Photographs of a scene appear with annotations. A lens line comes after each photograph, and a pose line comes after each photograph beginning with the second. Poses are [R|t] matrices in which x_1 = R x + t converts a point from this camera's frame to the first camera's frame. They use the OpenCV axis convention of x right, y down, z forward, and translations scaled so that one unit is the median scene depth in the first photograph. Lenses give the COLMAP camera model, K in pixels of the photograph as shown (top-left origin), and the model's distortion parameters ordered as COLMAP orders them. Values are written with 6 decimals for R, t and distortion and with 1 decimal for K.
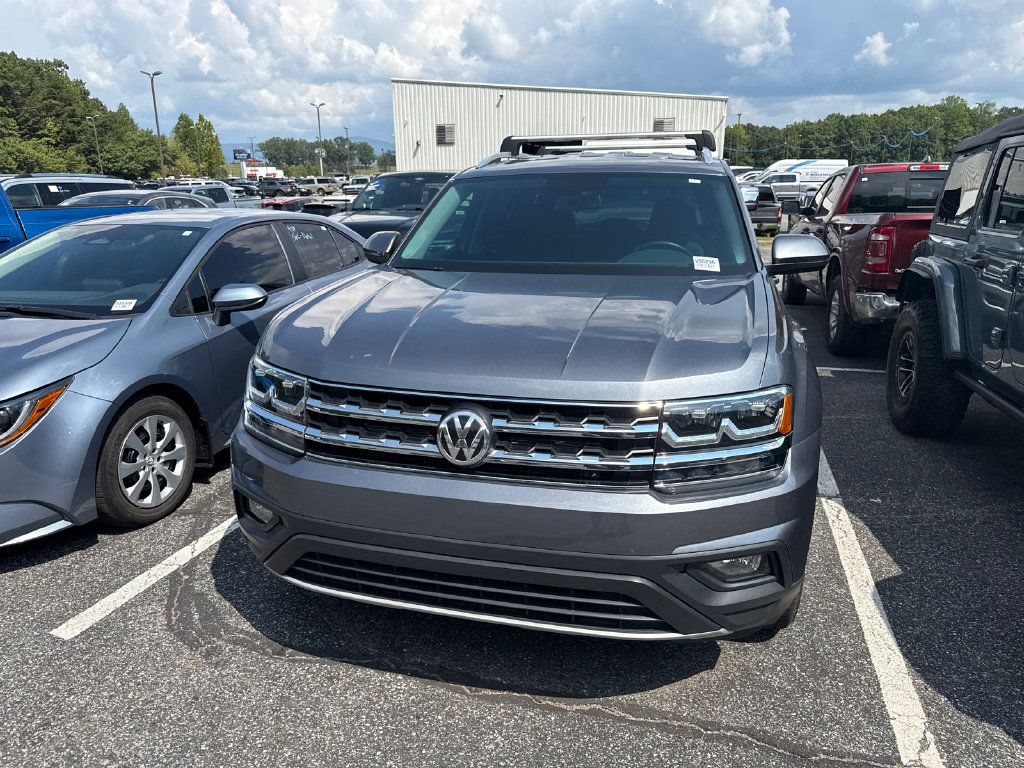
lens RADIAL K [[725.1, 0, 506.6], [0, 725.1, 377.5], [0, 0, 1]] dist [0.002058, -0.011662]
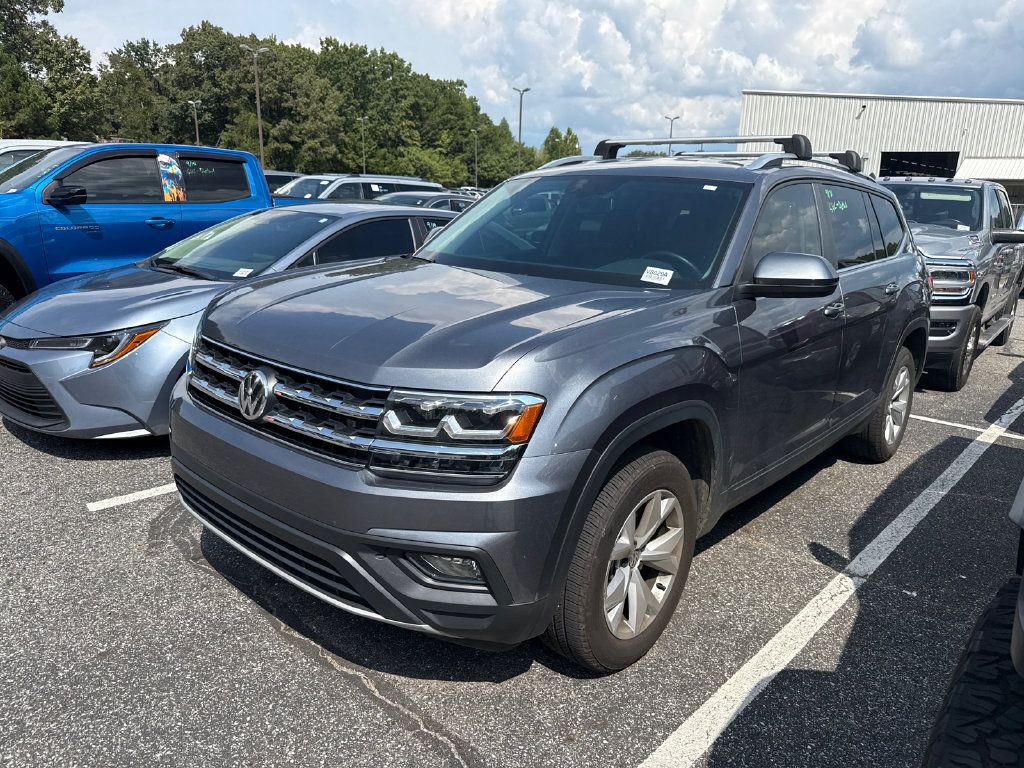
lens RADIAL K [[724.4, 0, 506.6], [0, 724.4, 392.1], [0, 0, 1]] dist [0.003372, -0.010955]
pose [[0.895098, 0.152838, -0.418856, 0.567710], [-0.152314, 0.987715, 0.034914, -0.014921], [0.419046, 0.032546, 0.907381, 0.103423]]
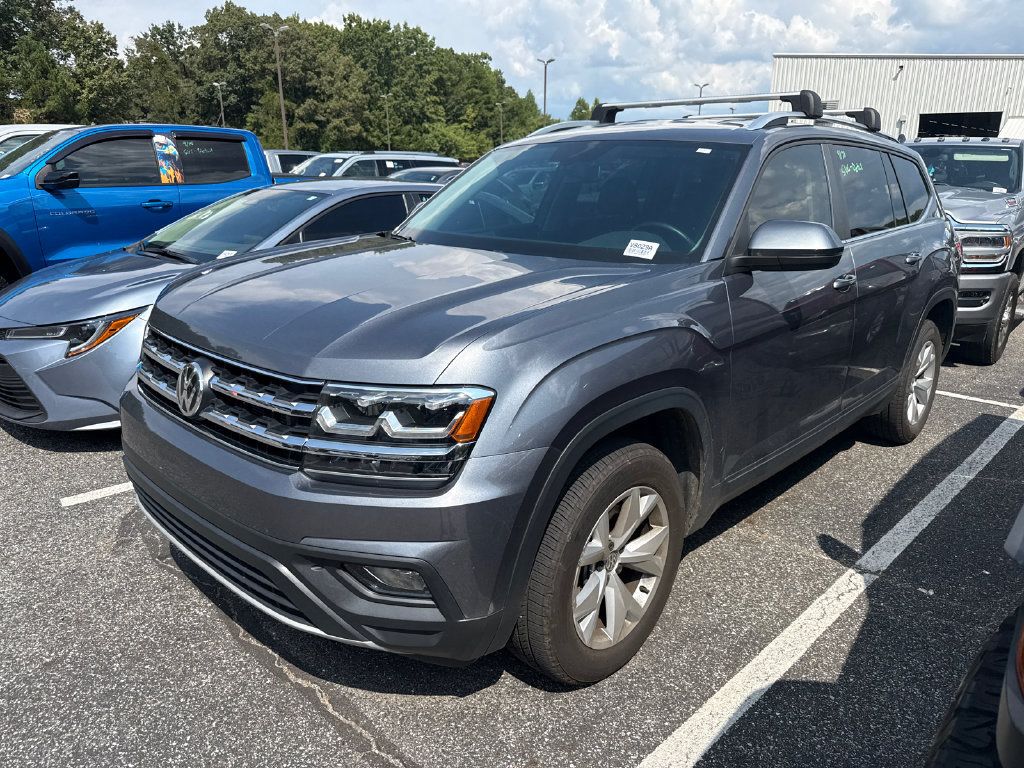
lens RADIAL K [[724.4, 0, 506.6], [0, 724.4, 392.1], [0, 0, 1]] dist [0.003372, -0.010955]
pose [[0.879287, 0.153982, -0.450714, 0.600454], [-0.135735, 0.988070, 0.072761, -0.036834], [0.456541, -0.002800, 0.889698, 0.206503]]
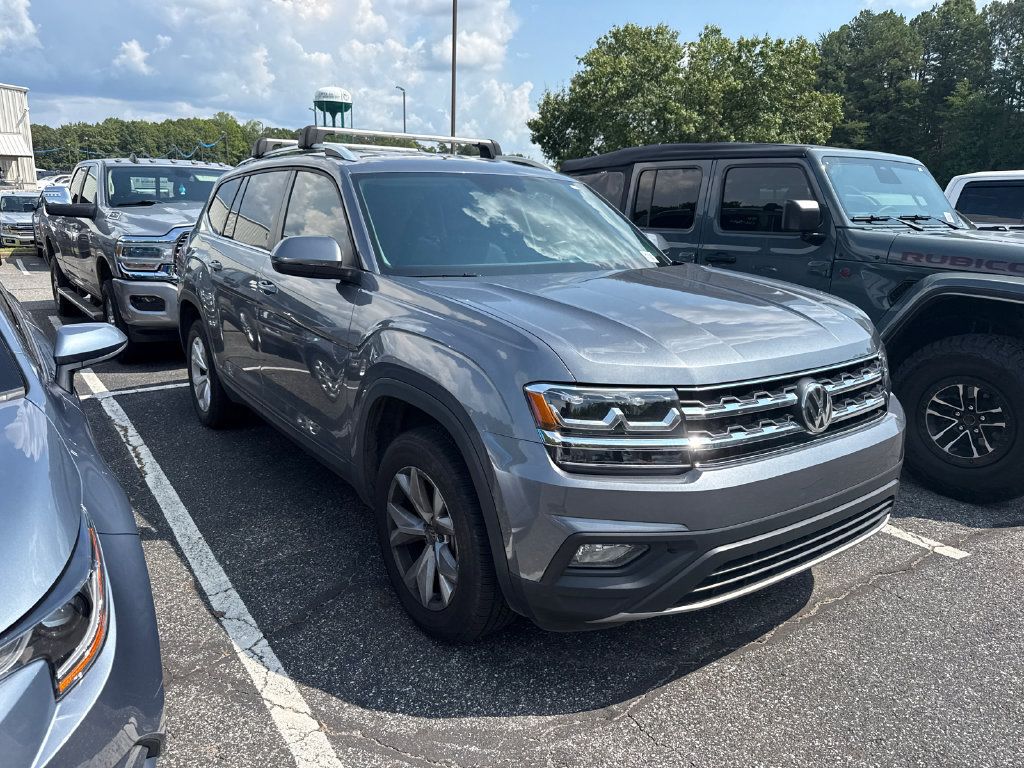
lens RADIAL K [[724.4, 0, 506.6], [0, 724.4, 392.1], [0, 0, 1]] dist [0.003372, -0.010955]
pose [[0.636186, -0.178415, 0.750623, -0.906733], [0.171794, 0.981228, 0.087624, -0.092074], [-0.752166, 0.073207, 0.654895, 0.457869]]
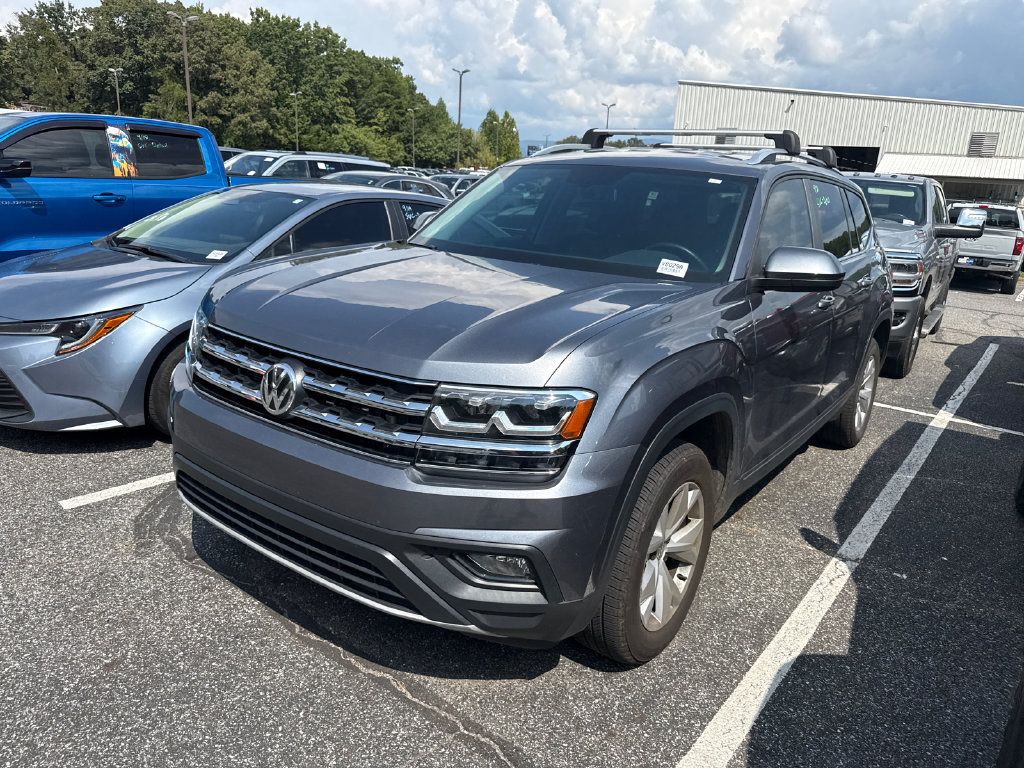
lens RADIAL K [[725.9, 0, 513.0], [0, 725.9, 380.2], [0, 0, 1]] dist [-0.003281, -0.003744]
pose [[0.931110, 0.156391, -0.329508, 0.458800], [-0.156206, 0.987349, 0.027217, -0.009441], [0.329596, 0.026129, 0.943760, 0.071974]]
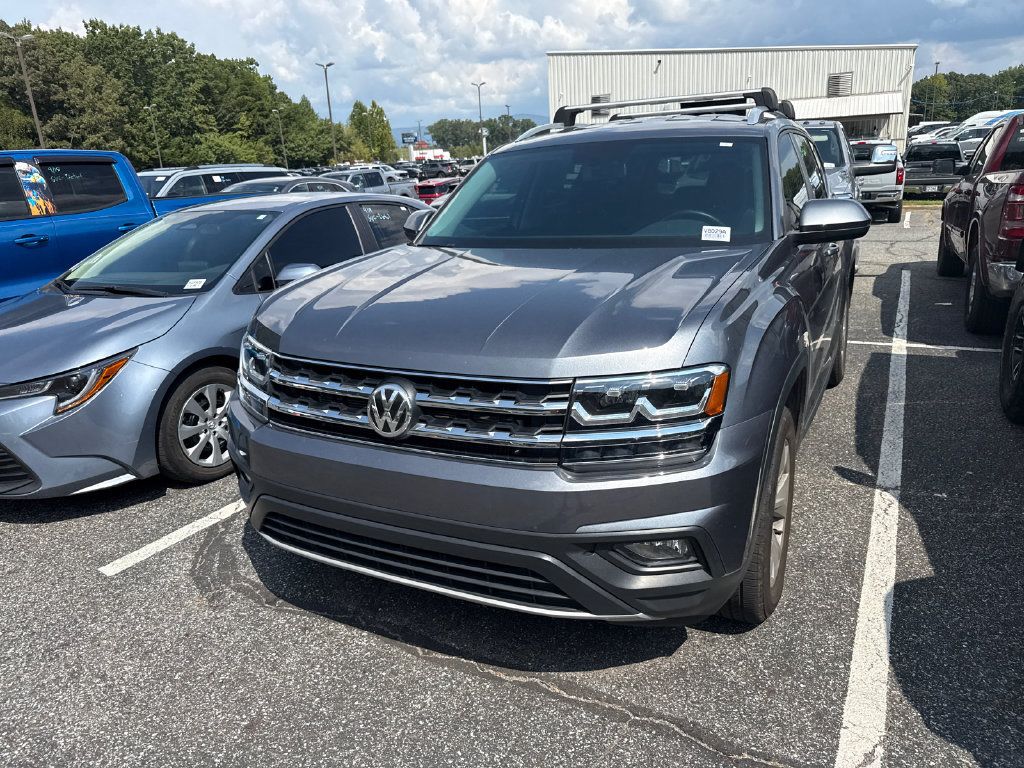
lens RADIAL K [[725.8, 0, 506.8], [0, 725.8, 386.0], [0, 0, 1]] dist [-0.001999, -0.006462]
pose [[0.976196, 0.020241, -0.215946, 0.243192], [-0.010769, 0.998931, 0.044951, 0.000408], [0.216625, -0.041556, 0.975370, 0.021144]]
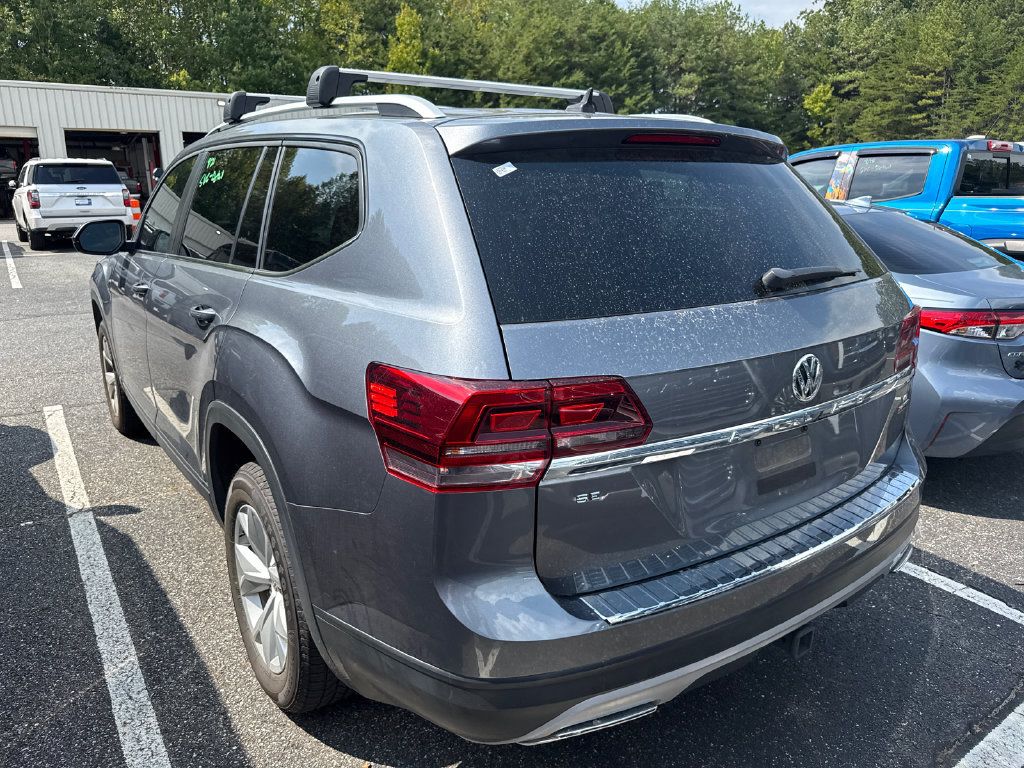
lens RADIAL K [[726.3, 0, 504.6], [0, 726.3, 379.4], [0, 0, 1]] dist [-0.000234, -0.008063]
pose [[-0.634122, 0.204053, -0.745823, 1.063072], [-0.184632, 0.896693, 0.402310, -0.646608], [0.750867, 0.392816, -0.530938, 2.570527]]
